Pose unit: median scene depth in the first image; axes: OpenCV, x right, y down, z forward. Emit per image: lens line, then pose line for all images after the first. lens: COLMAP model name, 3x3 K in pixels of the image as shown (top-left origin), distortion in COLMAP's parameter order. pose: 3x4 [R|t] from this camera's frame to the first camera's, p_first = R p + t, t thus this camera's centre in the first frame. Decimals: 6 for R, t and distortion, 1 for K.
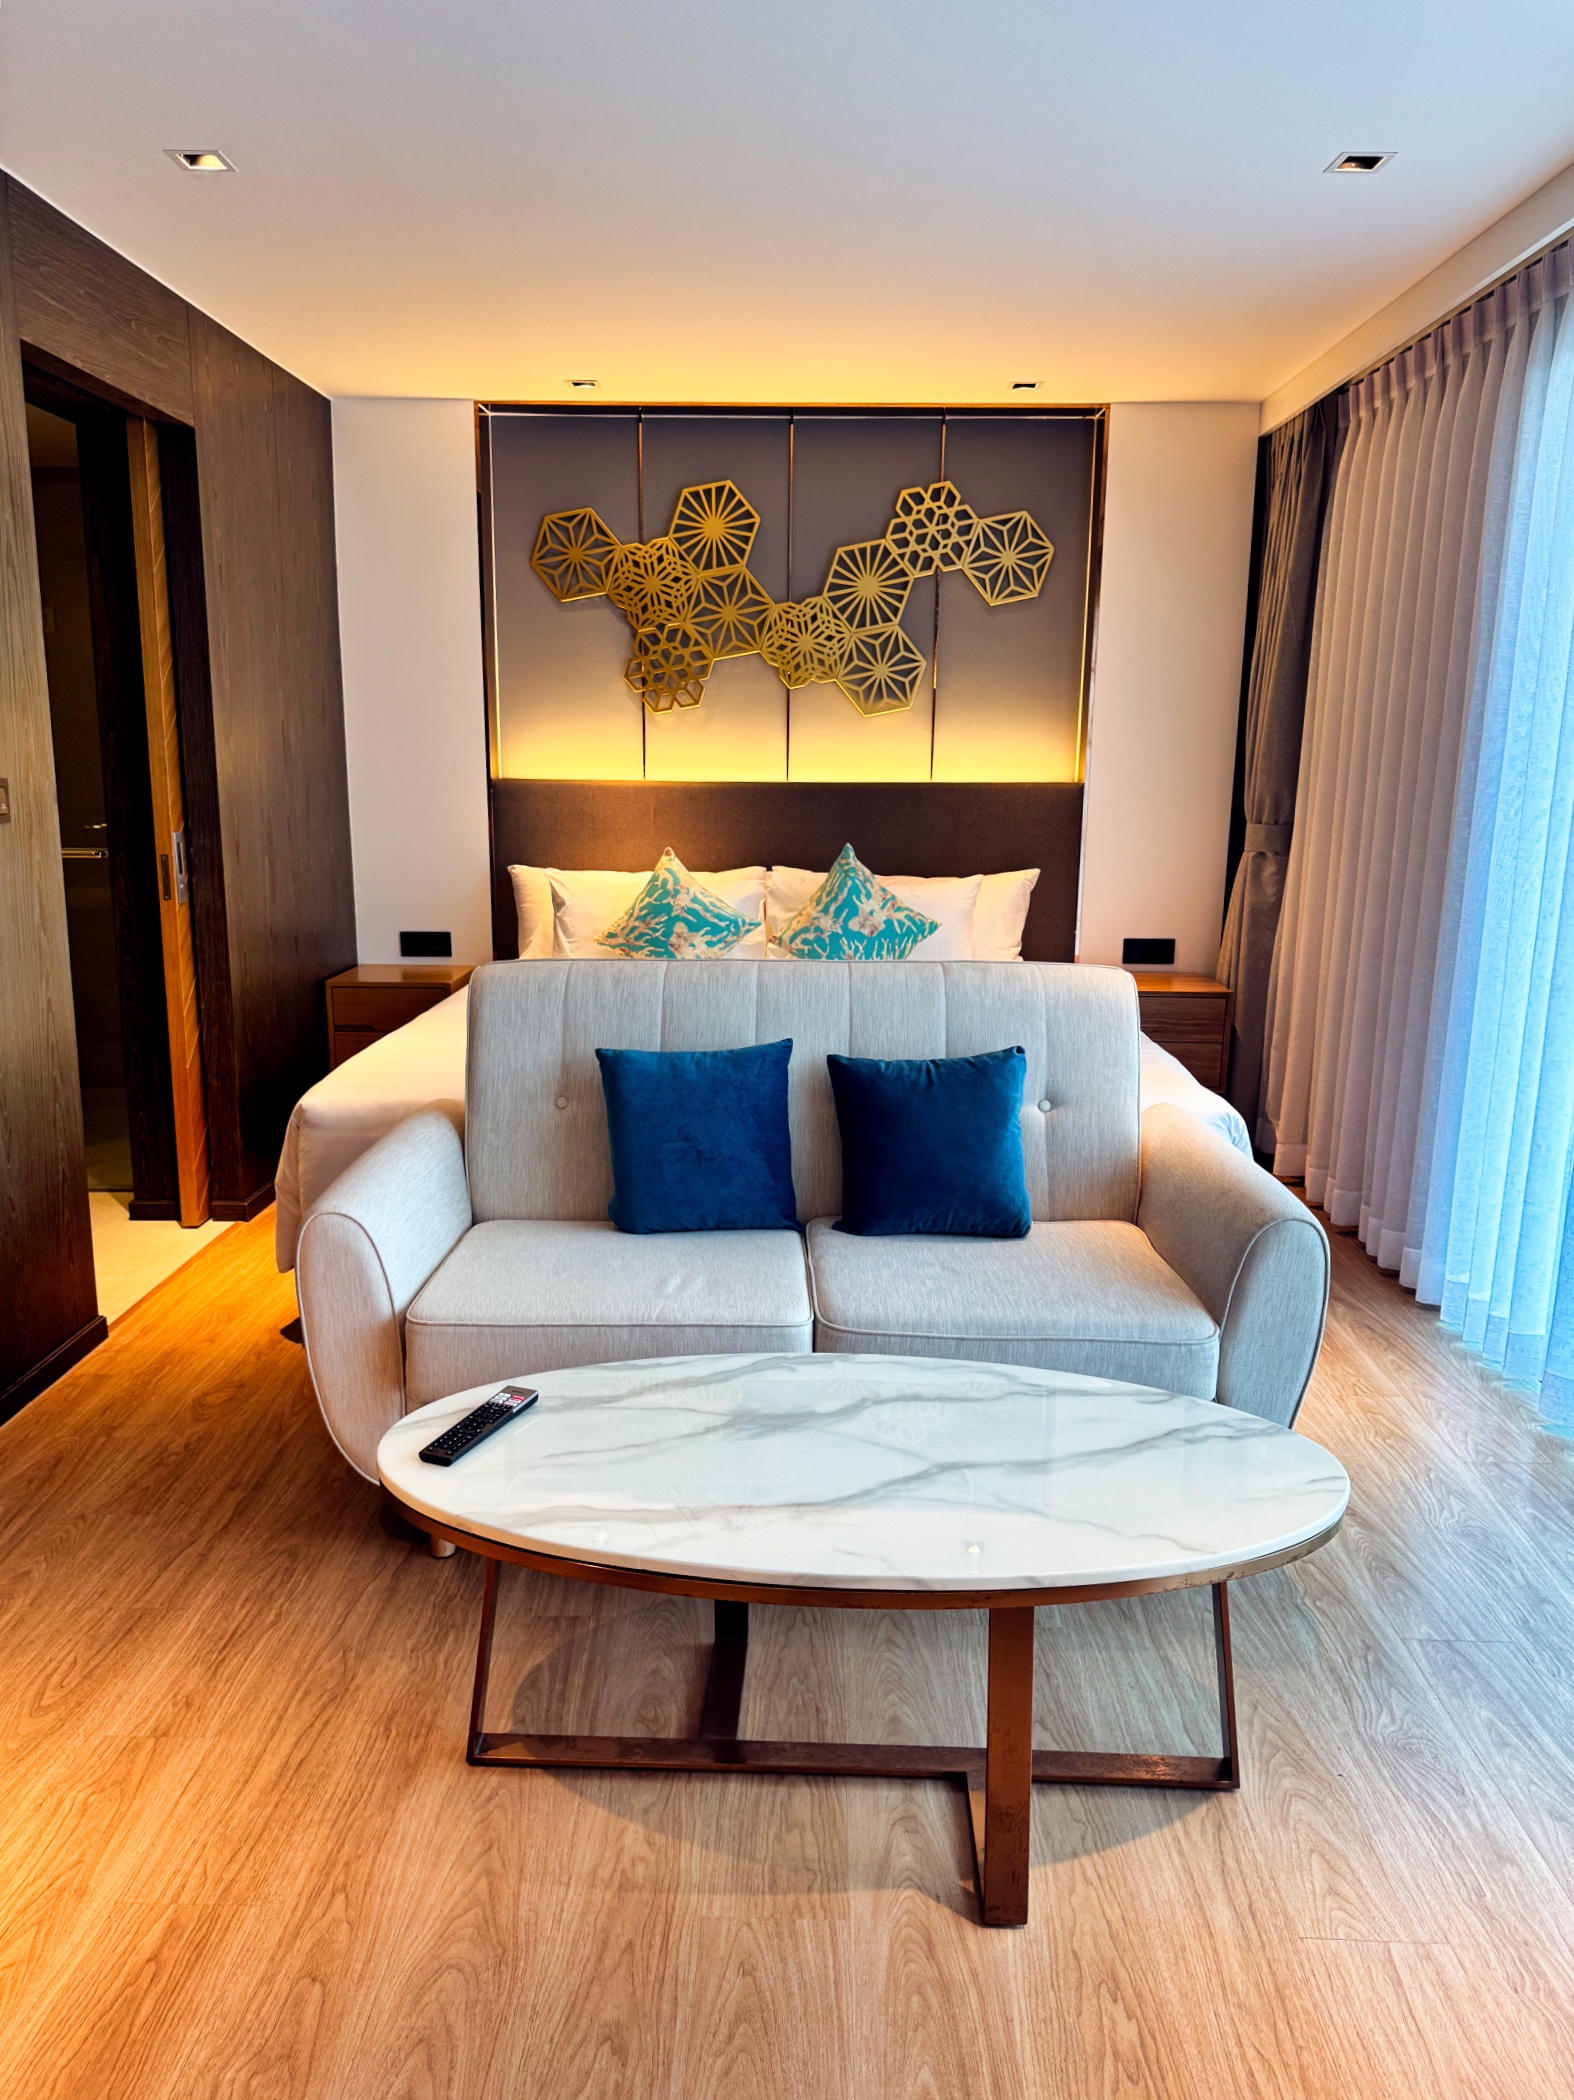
lens RADIAL K [[1514.3, 0, 779.8], [0, 1514.3, 1062.7], [0, 0, 1]] dist [0.205678, -0.427880]
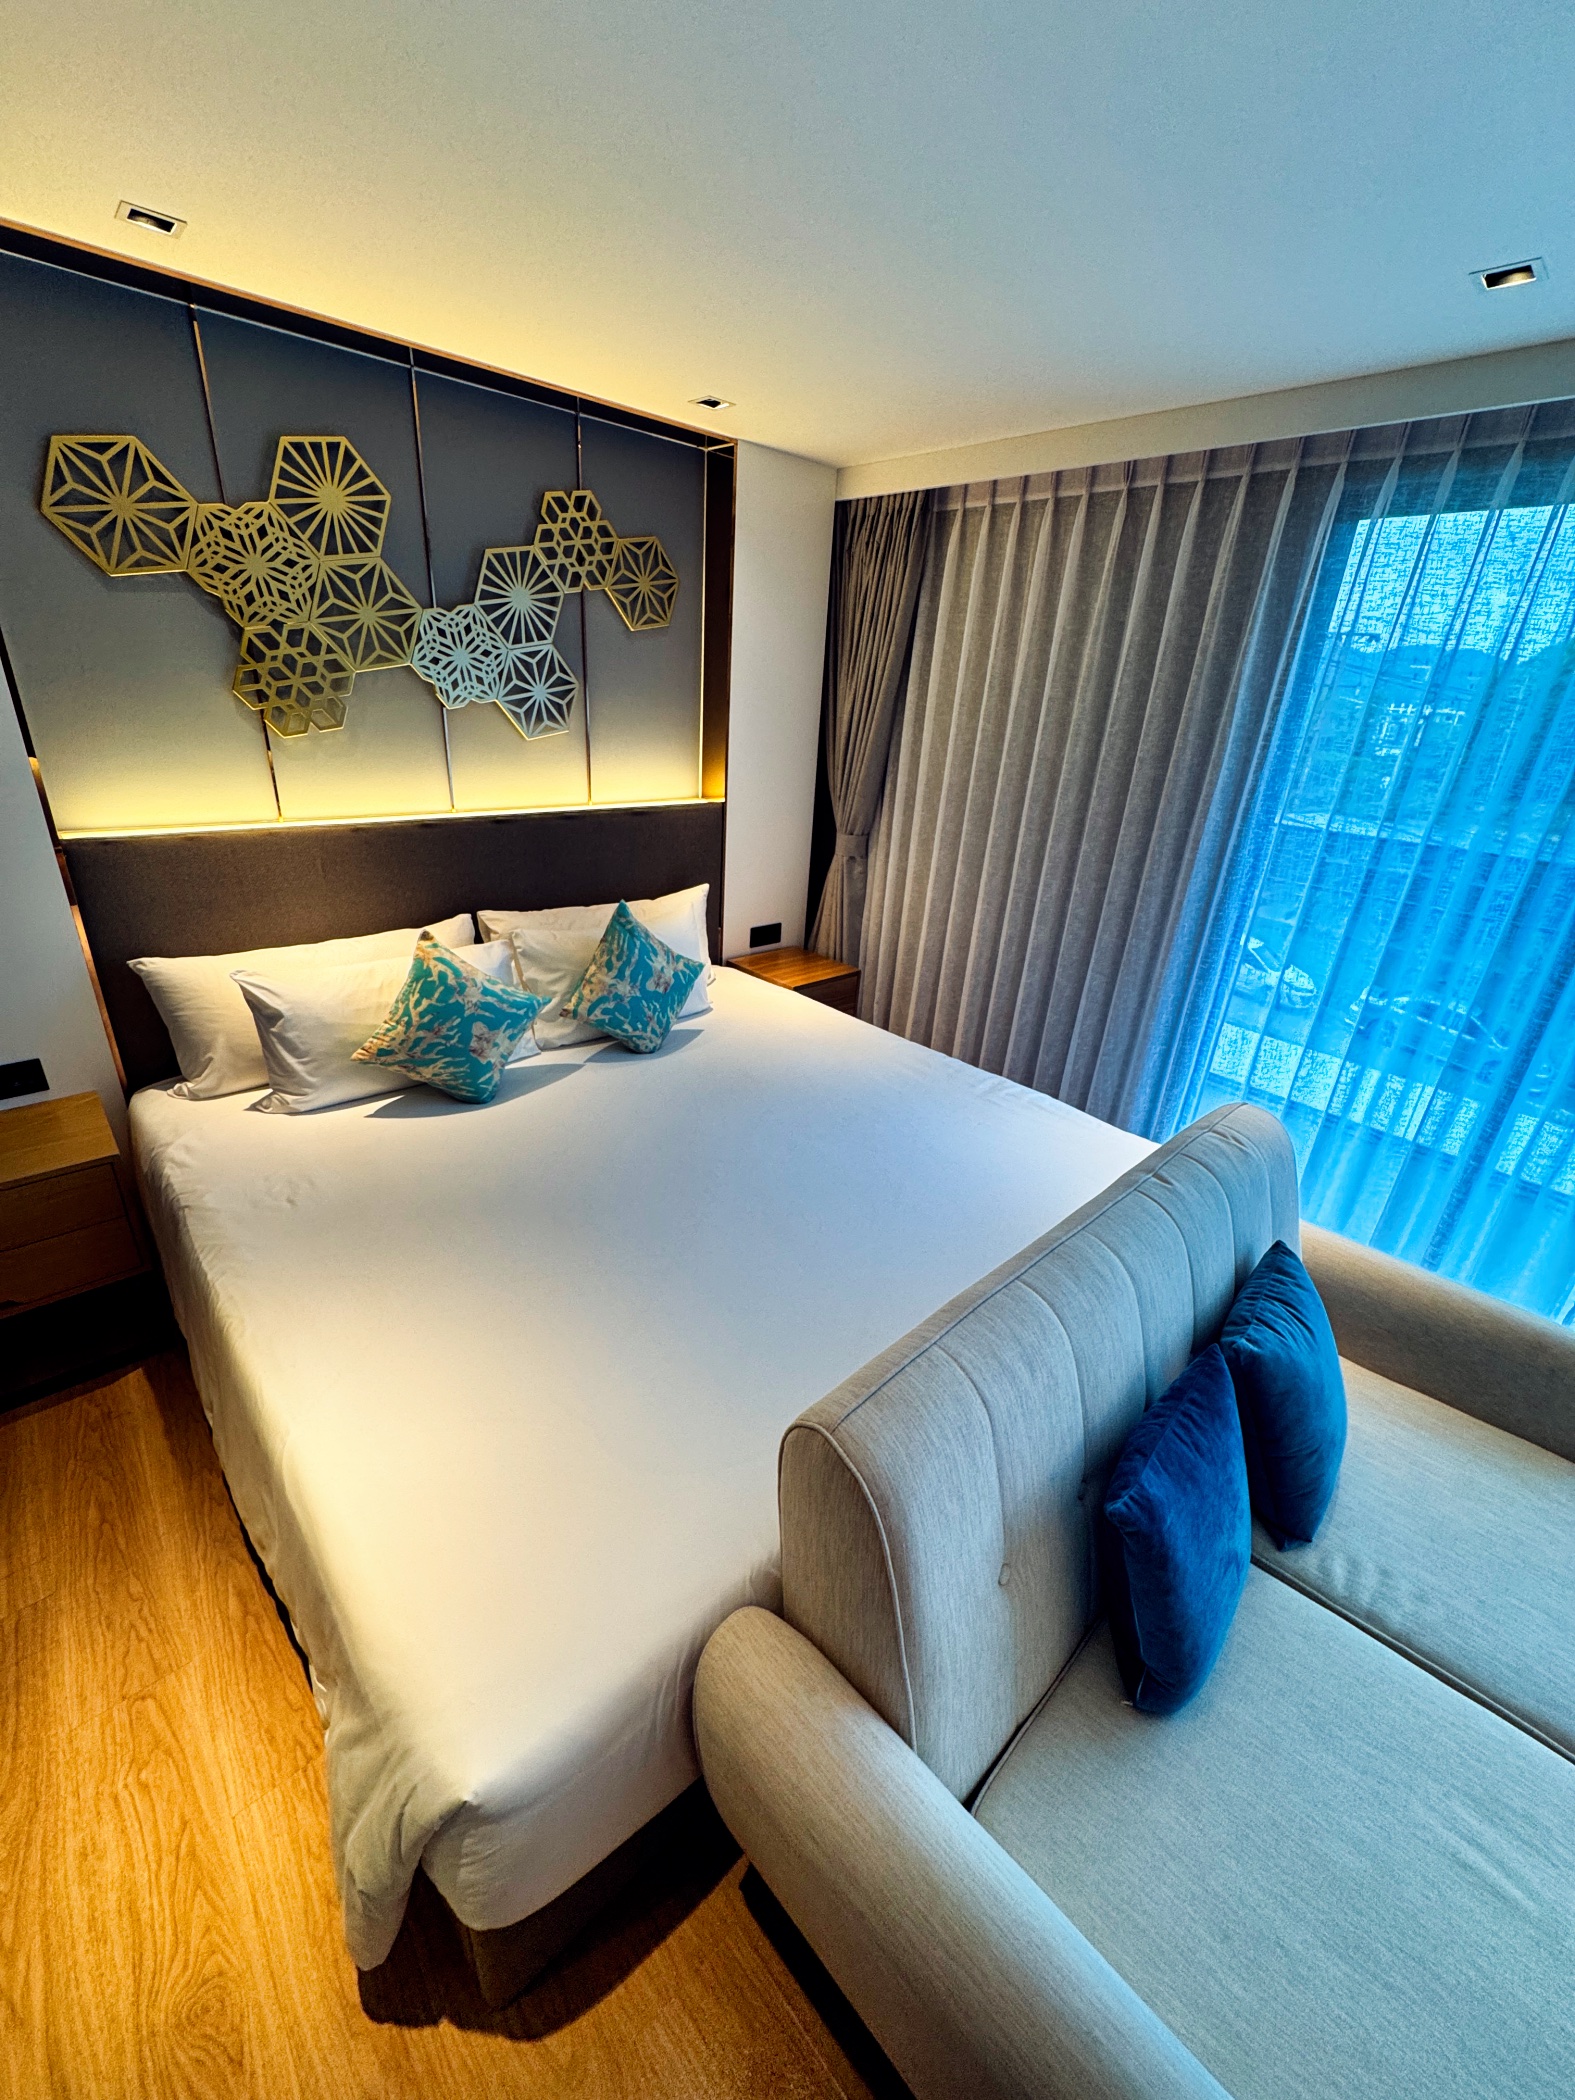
lens RADIAL K [[836.7, 0, 787.5], [0, 836.7, 1050.0], [0, 0, 1]] dist [-0.000374, 0.000393]
pose [[0.721686, -0.246026, 0.647025, -0.223446], [0.090120, 0.960147, 0.264569, -0.168298], [-0.686329, -0.132626, 0.715096, 0.496507]]
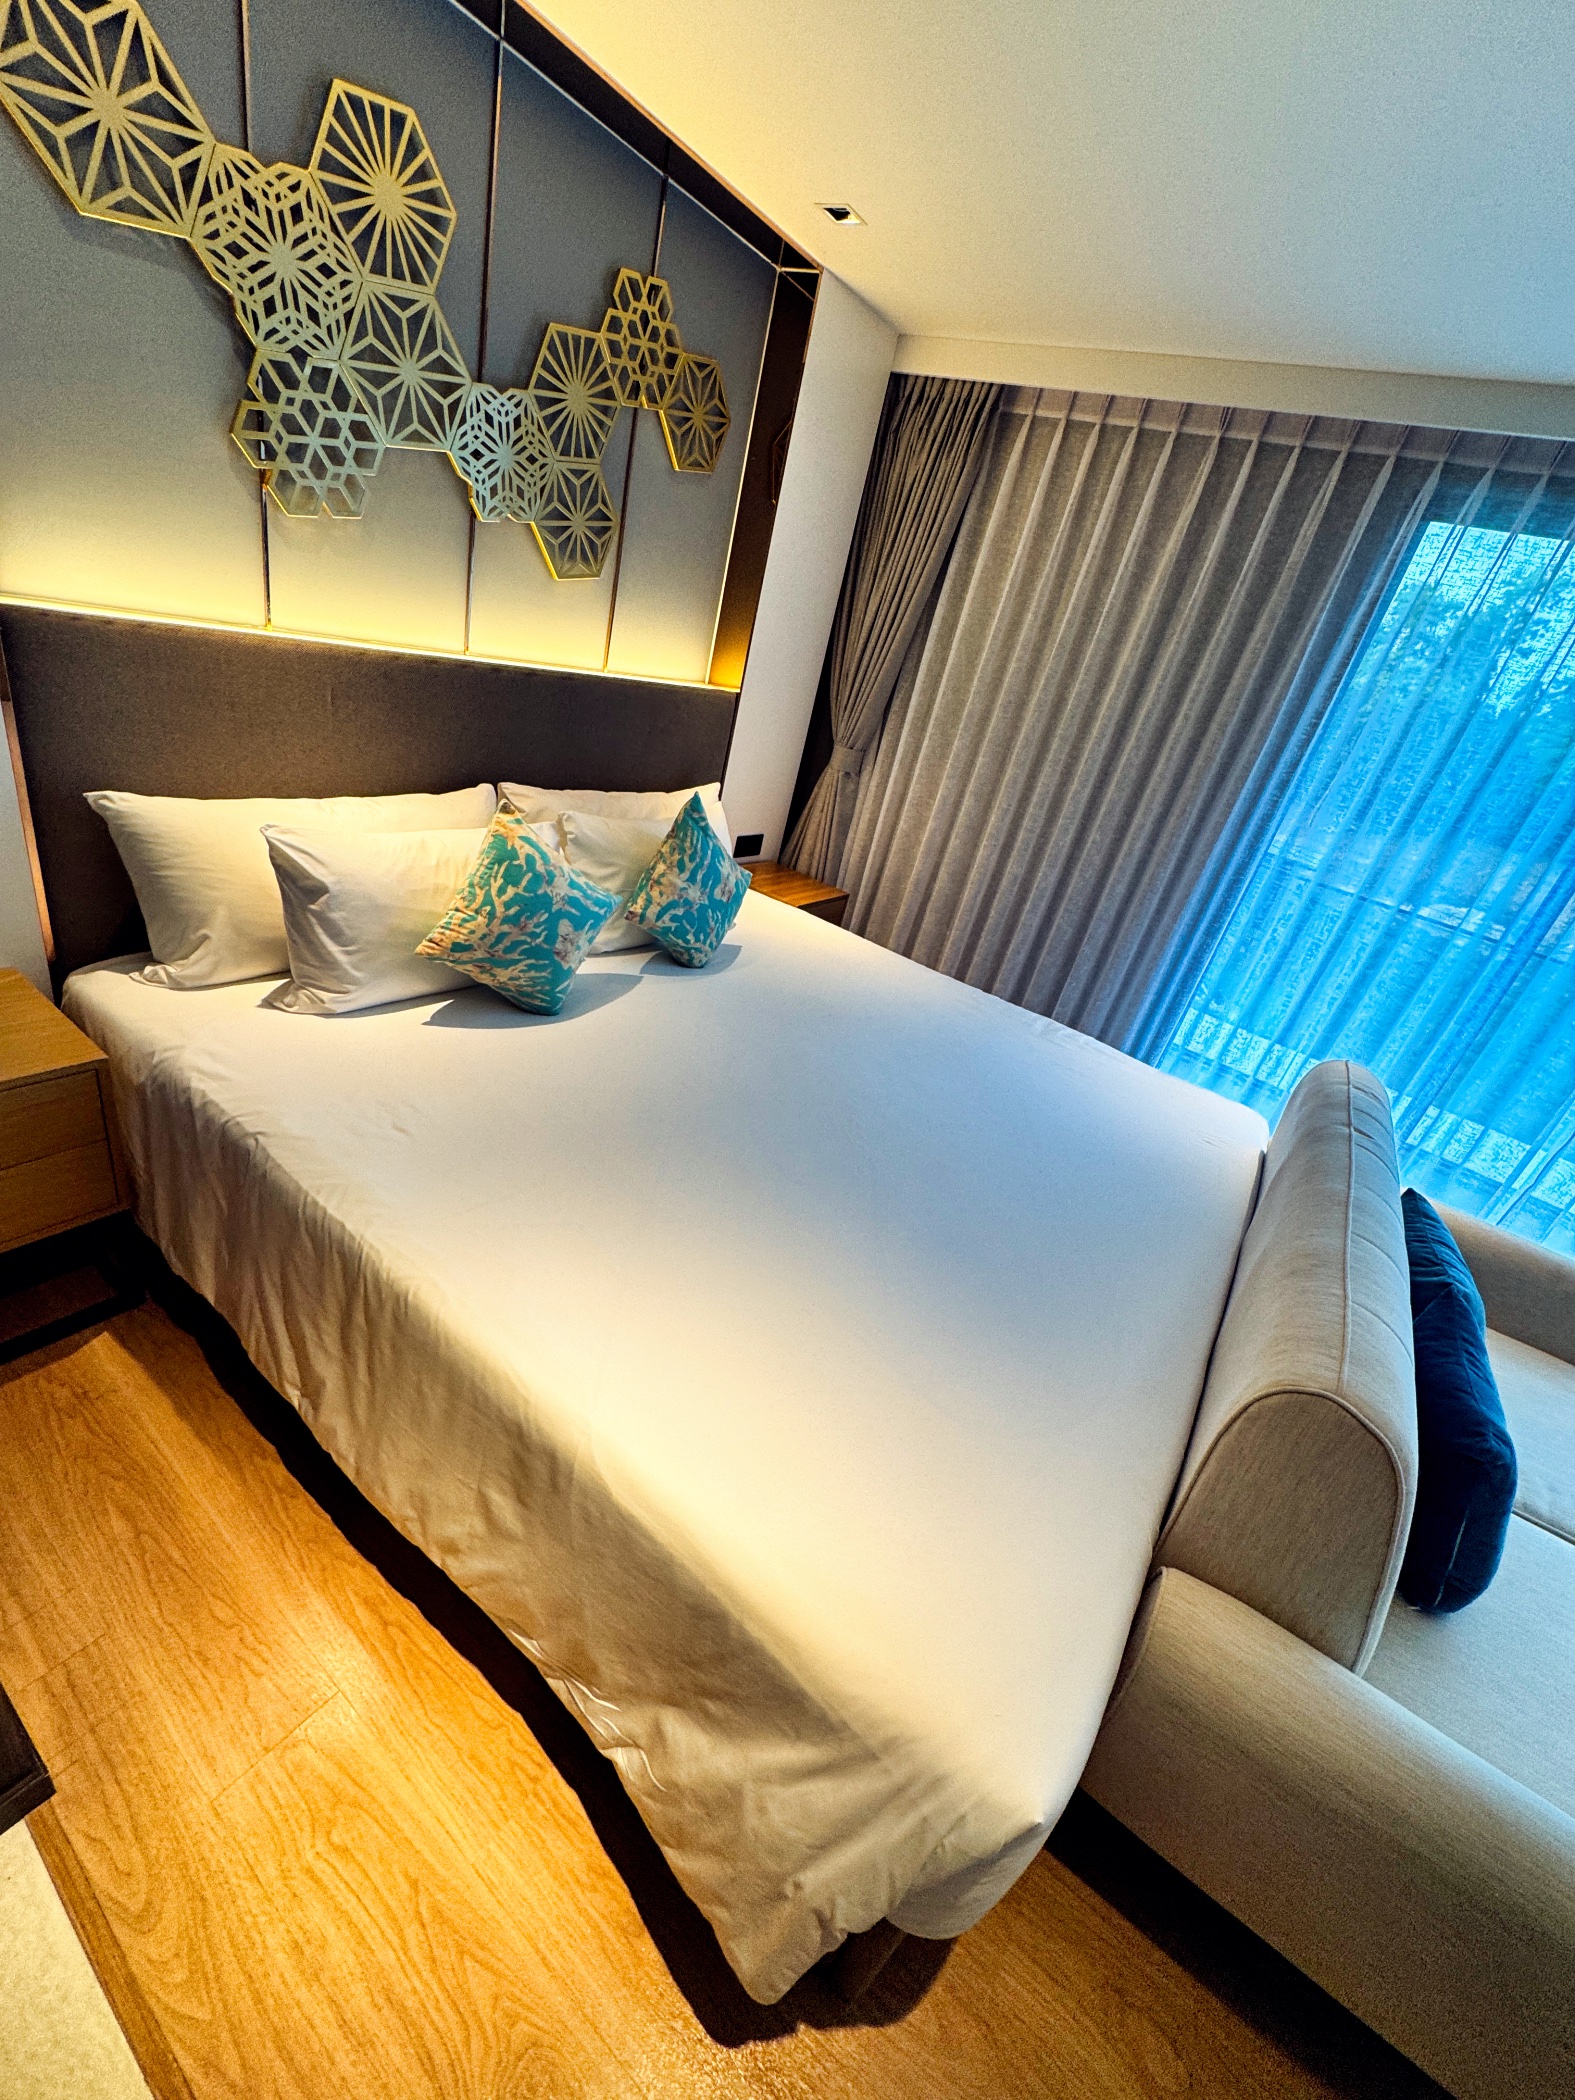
lens RADIAL K [[837.0, 0, 787.3], [0, 837.0, 1047.8], [0, 0, 1]] dist [-0.000658, 0.000311]
pose [[0.546222, -0.274962, 0.791225, -0.304935], [-0.052609, 0.931462, 0.360015, -0.166620], [-0.835986, -0.238274, 0.494320, 0.639423]]
